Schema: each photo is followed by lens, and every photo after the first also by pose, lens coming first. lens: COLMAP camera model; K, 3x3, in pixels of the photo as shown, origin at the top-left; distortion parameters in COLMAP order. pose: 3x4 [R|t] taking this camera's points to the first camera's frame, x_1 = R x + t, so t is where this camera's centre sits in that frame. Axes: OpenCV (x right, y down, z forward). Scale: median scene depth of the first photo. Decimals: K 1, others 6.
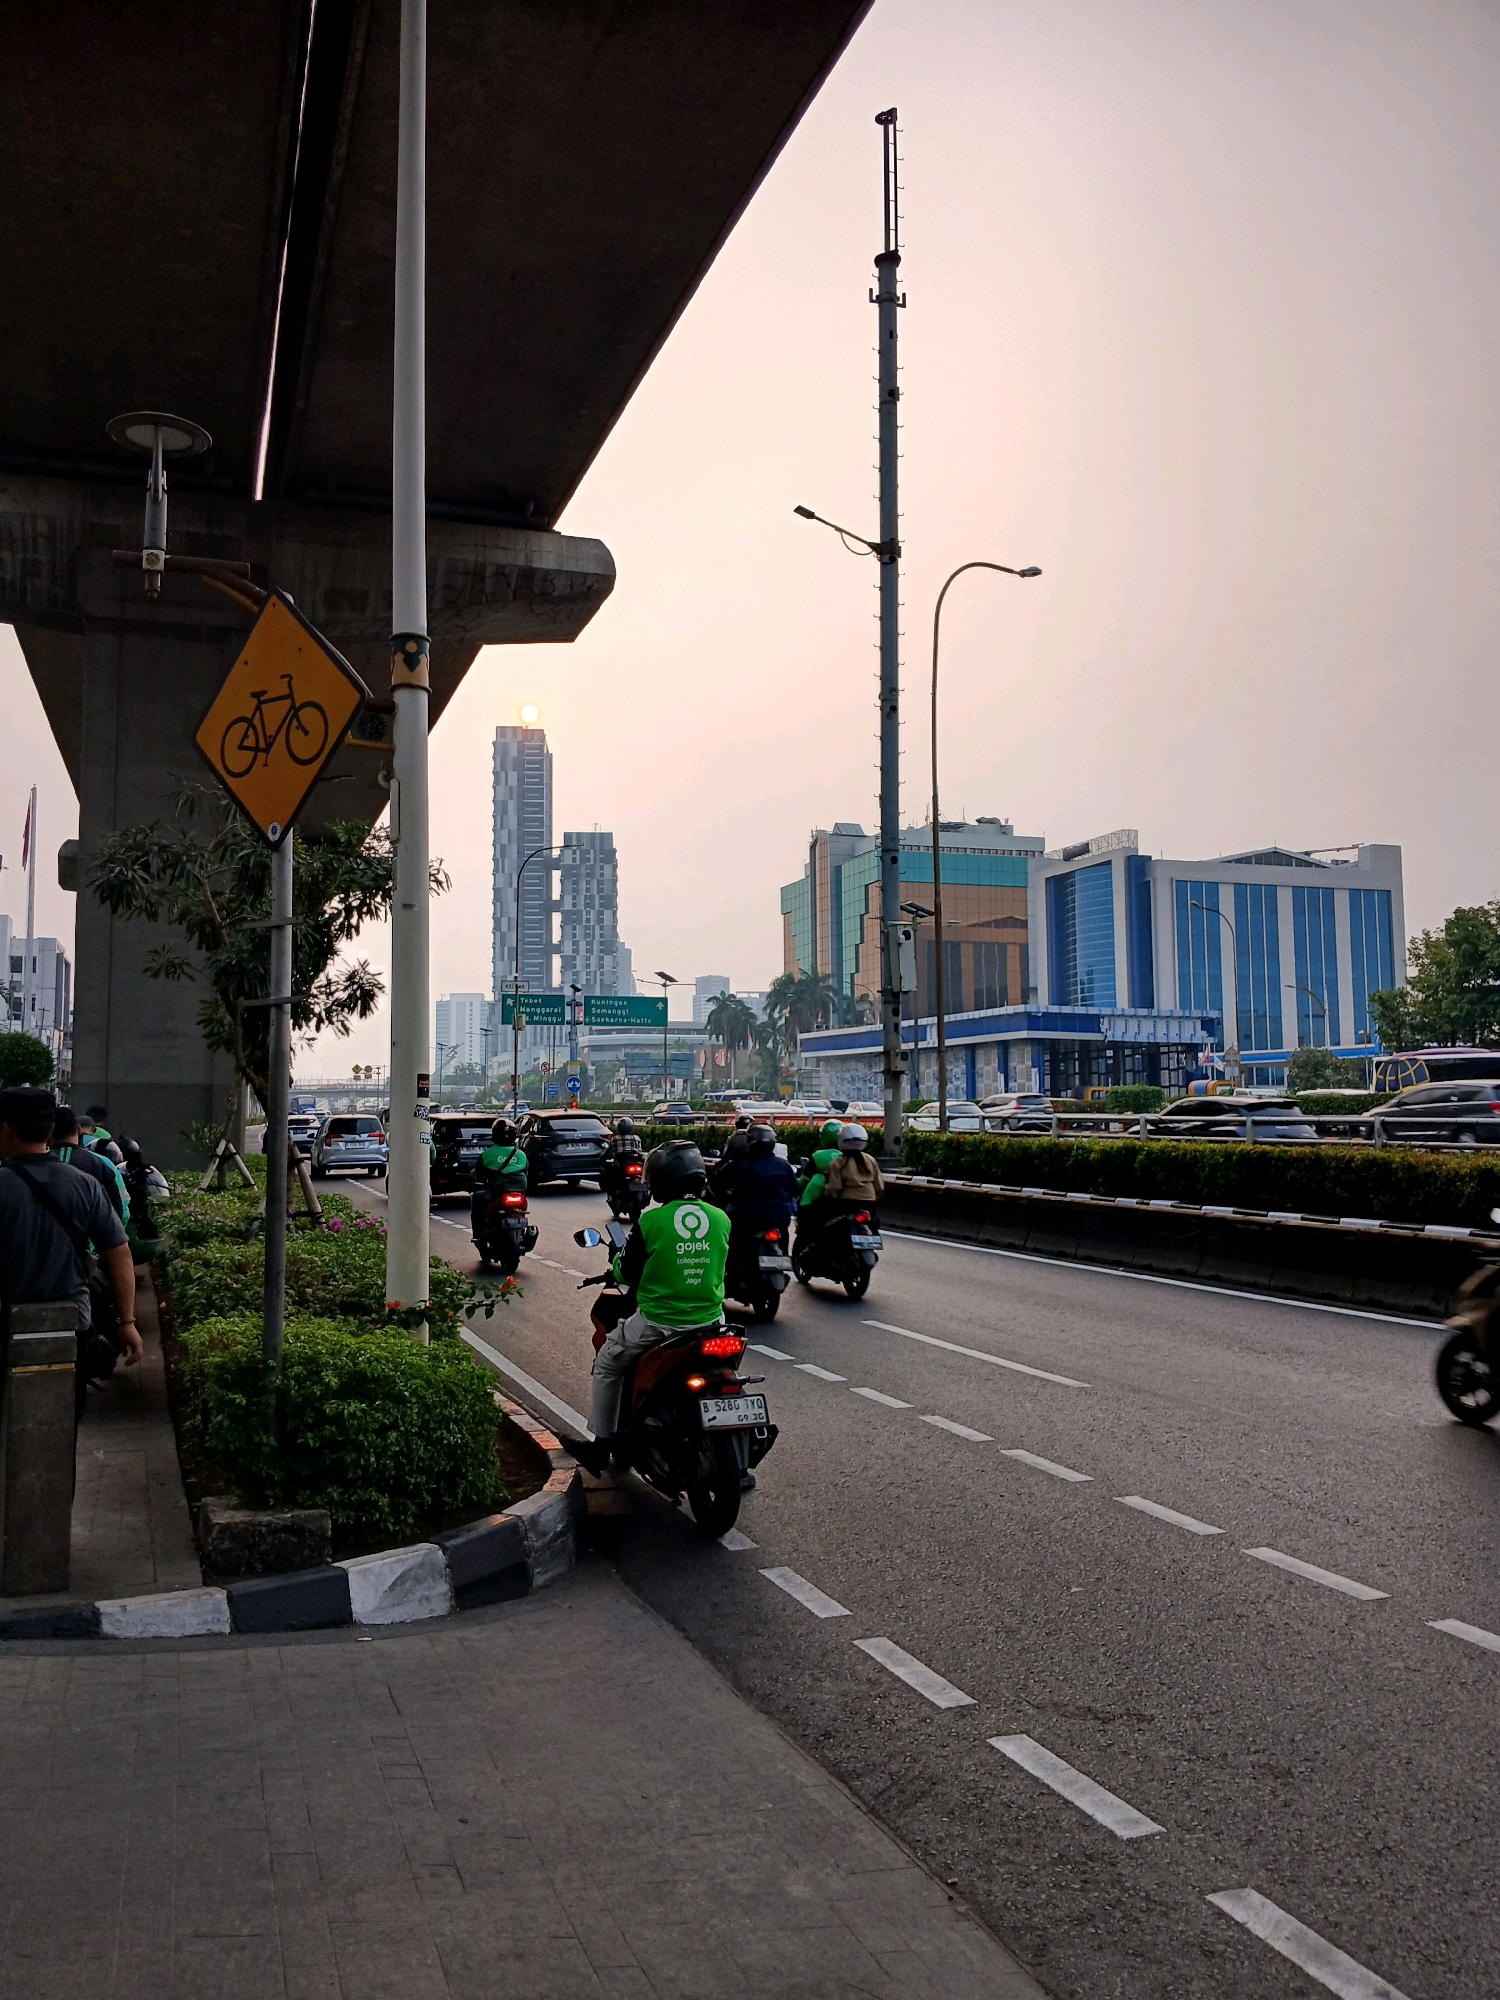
lens RADIAL K [[1529.1, 0, 750.8], [0, 1529.1, 1008.7], [0, 0, 1]] dist [0.071346, -0.005696]
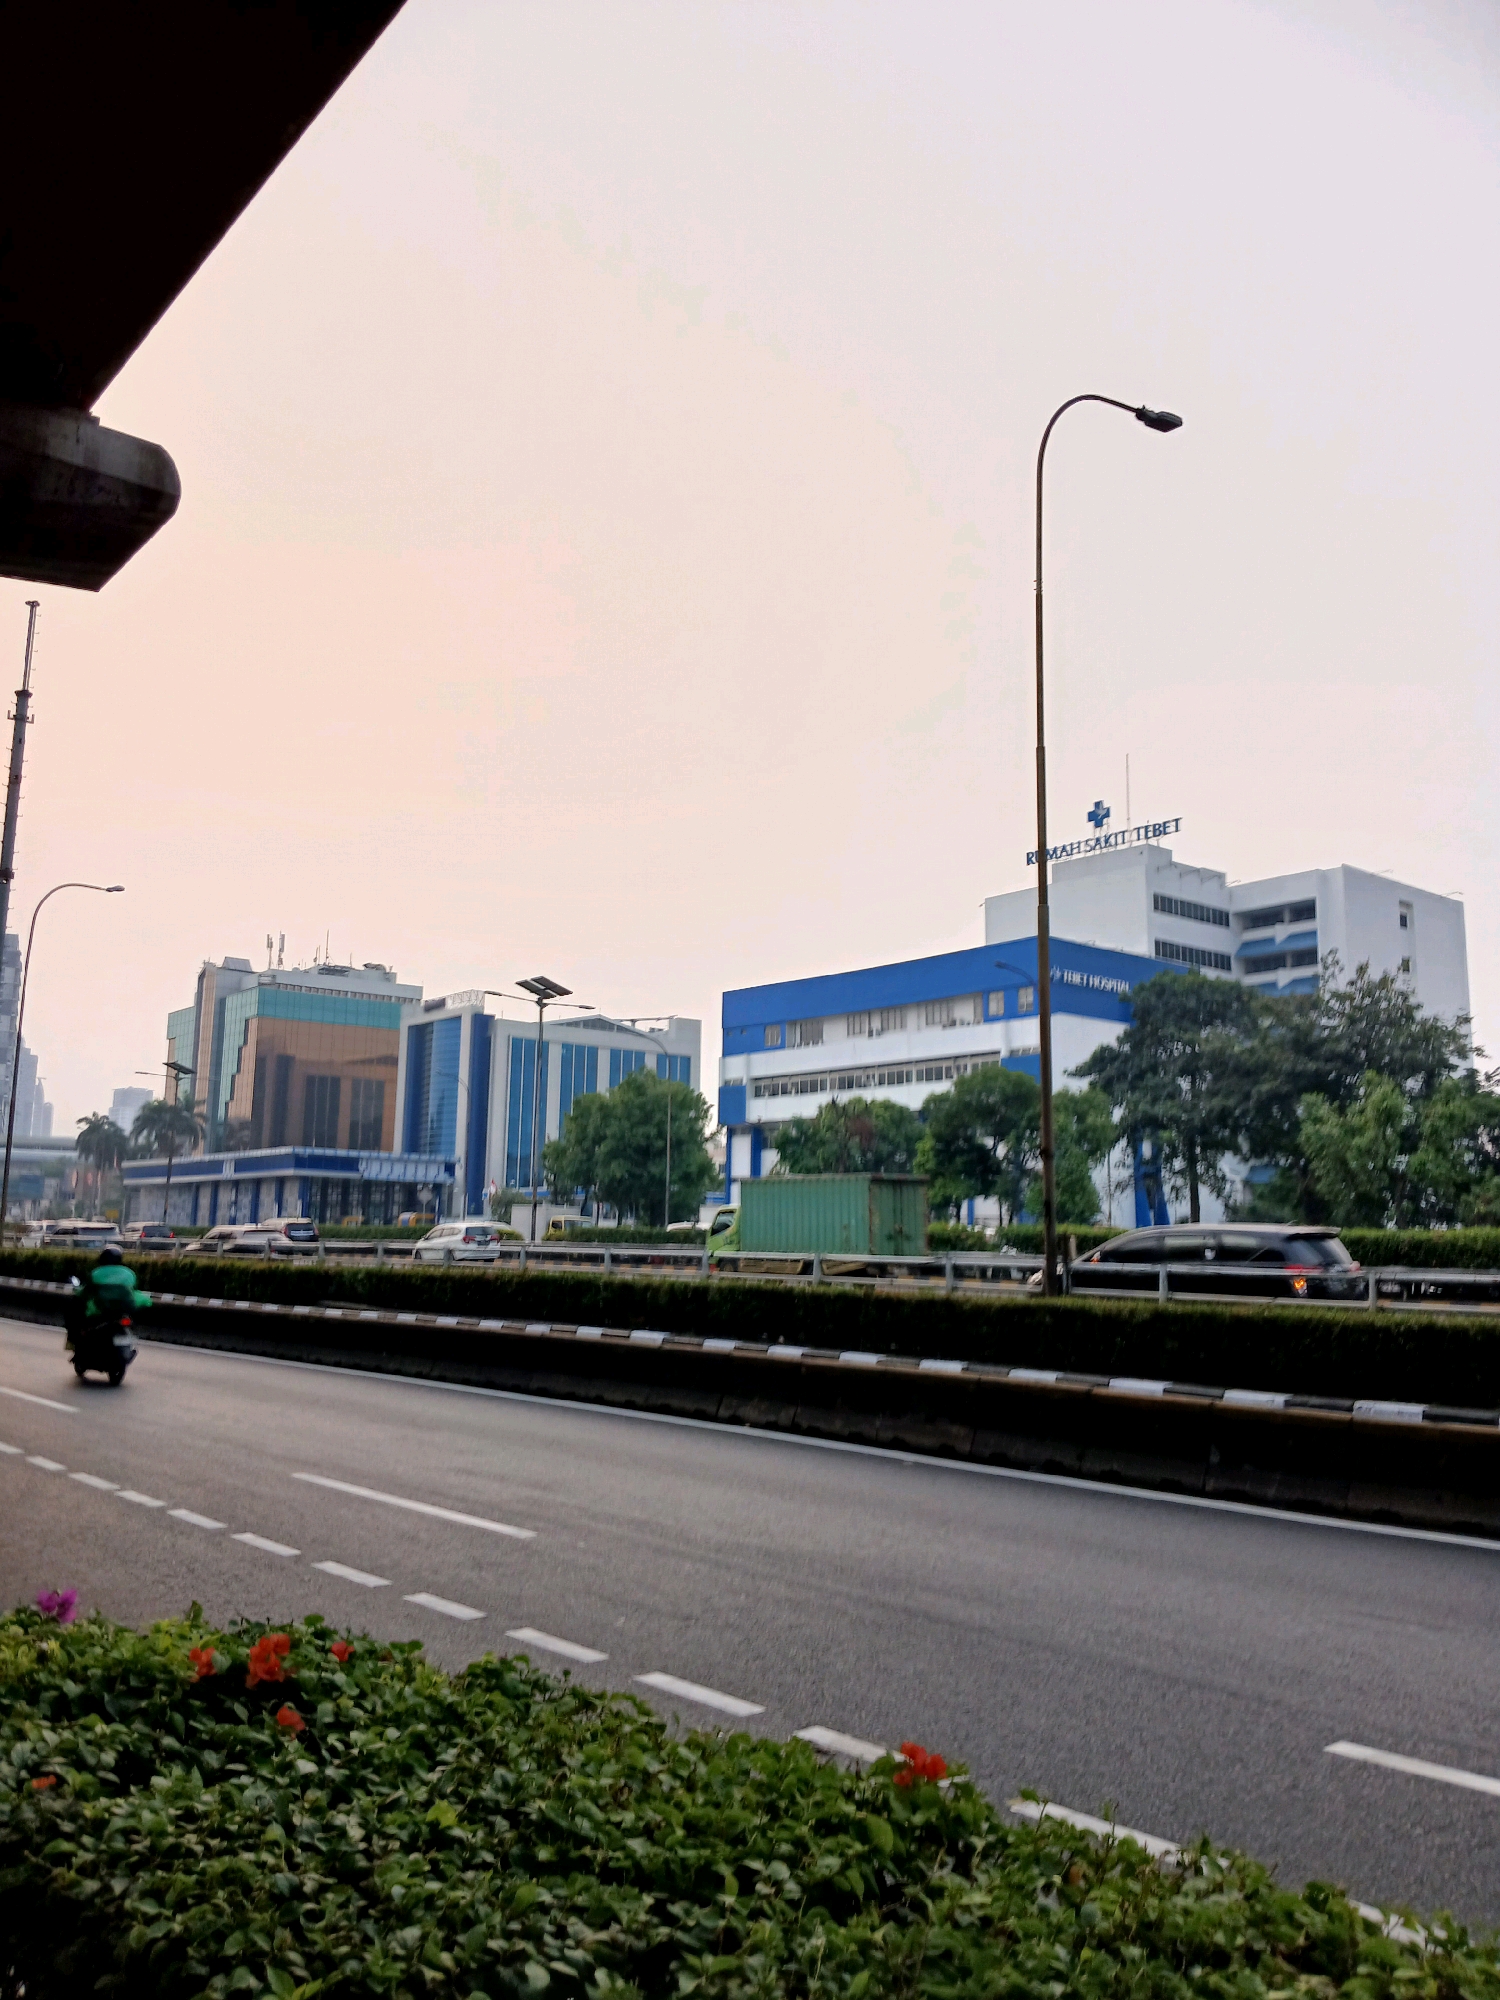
lens RADIAL K [[1529.1, 0, 739.4], [0, 1529.1, 978.8], [0, 0, 1]] dist [0.071346, -0.005696]
pose [[0.941387, 0.077726, 0.328253, 0.053147], [-0.044099, 0.993098, -0.108682, -0.009304], [-0.334434, 0.087836, 0.938317, -0.137745]]
